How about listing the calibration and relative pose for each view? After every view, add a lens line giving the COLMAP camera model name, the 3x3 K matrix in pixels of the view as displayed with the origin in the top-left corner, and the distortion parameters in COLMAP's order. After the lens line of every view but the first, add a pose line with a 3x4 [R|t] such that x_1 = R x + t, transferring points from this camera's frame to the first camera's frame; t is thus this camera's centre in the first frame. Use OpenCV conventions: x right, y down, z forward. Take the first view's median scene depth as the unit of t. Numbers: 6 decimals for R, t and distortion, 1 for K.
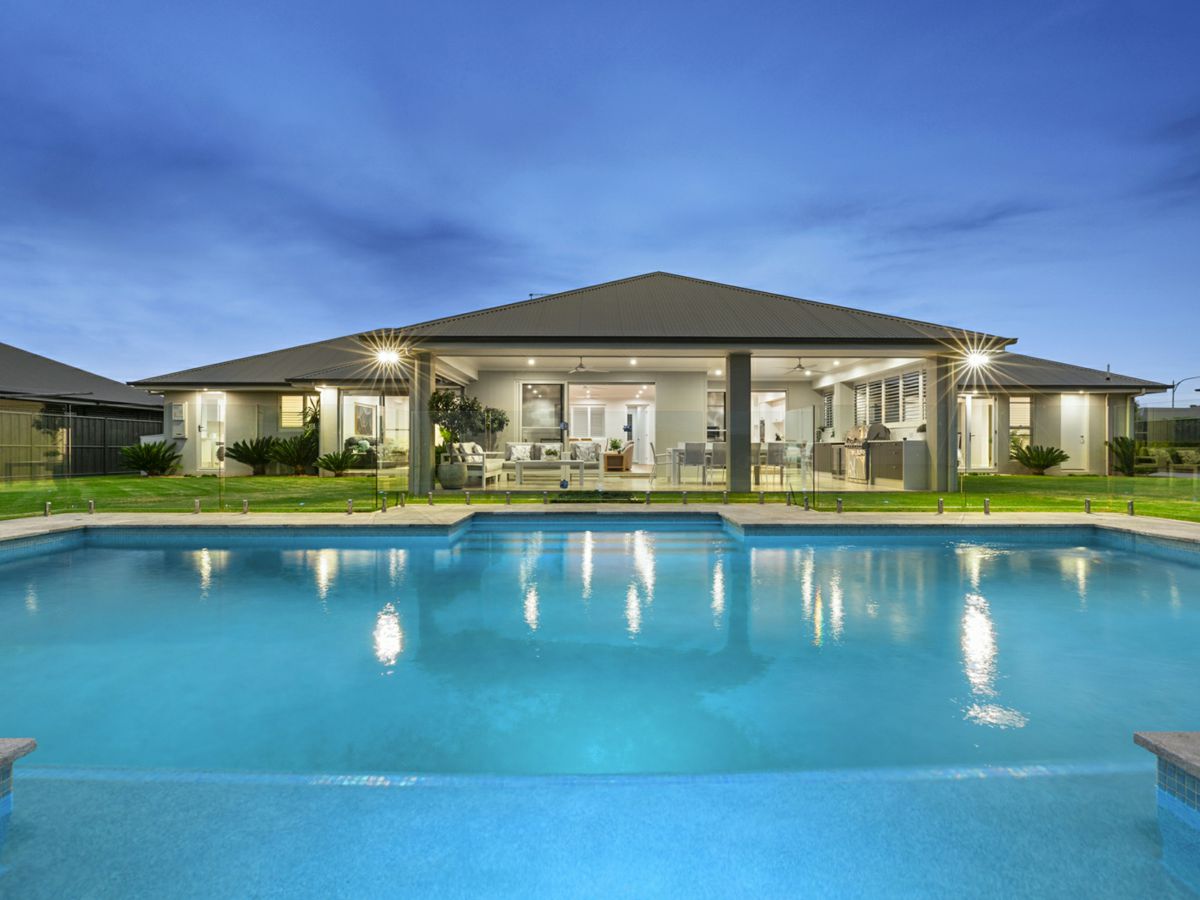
lens RADIAL K [[559.6, 0, 613.7], [0, 559.6, 445.3], [0, 0, 1]] dist [0.001932, 0.000200]
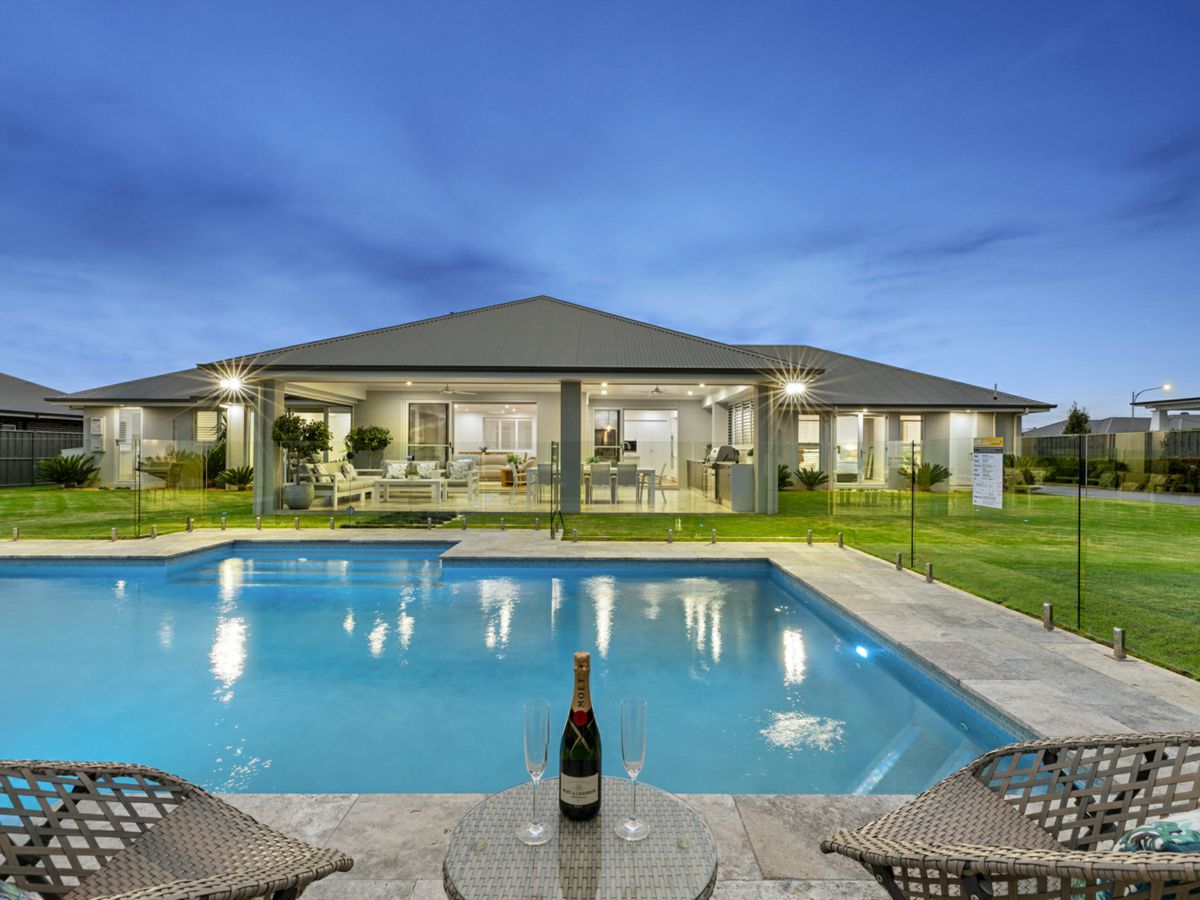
lens RADIAL K [[545.8, 0, 591.8], [0, 545.8, 453.7], [0, 0, 1]] dist [-0.001352, 0.000012]
pose [[0.999989, 0.004665, 0.000783, 0.192818], [-0.004668, 0.999982, 0.003869, -0.023278], [-0.000765, -0.003873, 0.999992, -0.017817]]
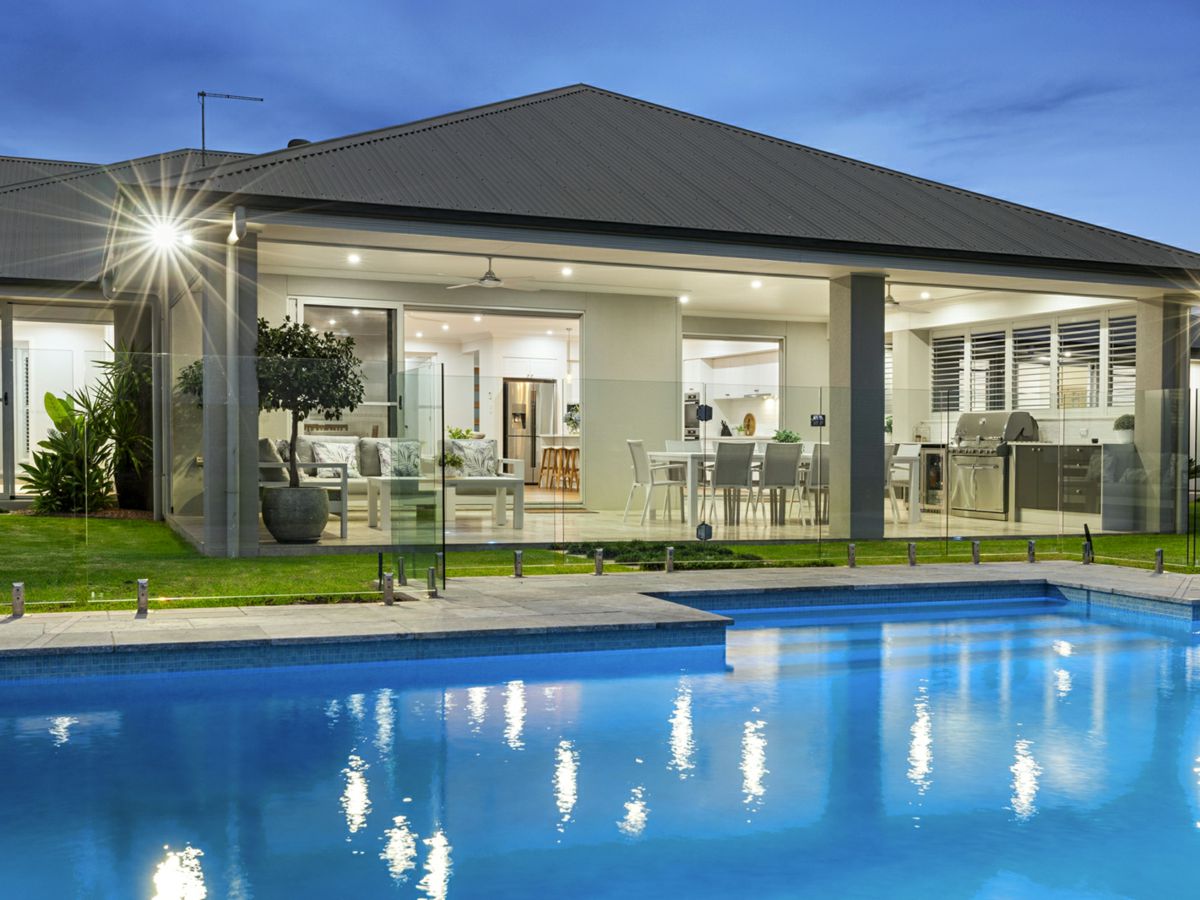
lens RADIAL K [[1191.4, 0, 600.0], [0, 1191.4, 450.0], [0, 0, 1]] dist [0.000441, -0.003928]
pose [[0.944212, 0.008735, 0.329223, -0.273581], [-0.012445, 0.999881, 0.009163, -0.005299], [-0.329104, -0.012749, 0.944208, 0.021767]]
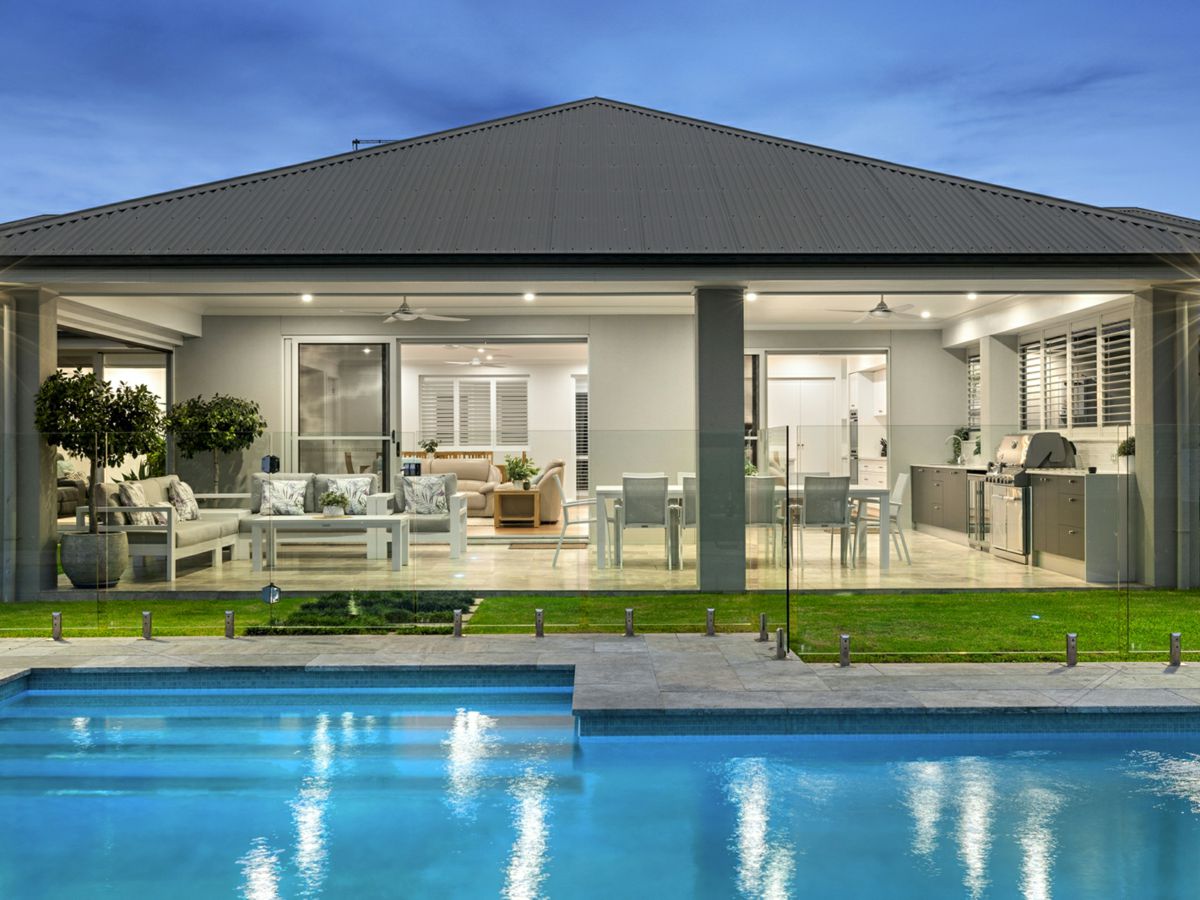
lens RADIAL K [[1191.4, 0, 600.0], [0, 1191.4, 450.0], [0, 0, 1]] dist [0.000441, -0.003928]
pose [[0.999987, -0.004944, -0.000904, 0.093026], [0.004946, 0.999986, 0.001623, -0.024310], [0.000896, -0.001628, 0.999998, 0.021141]]
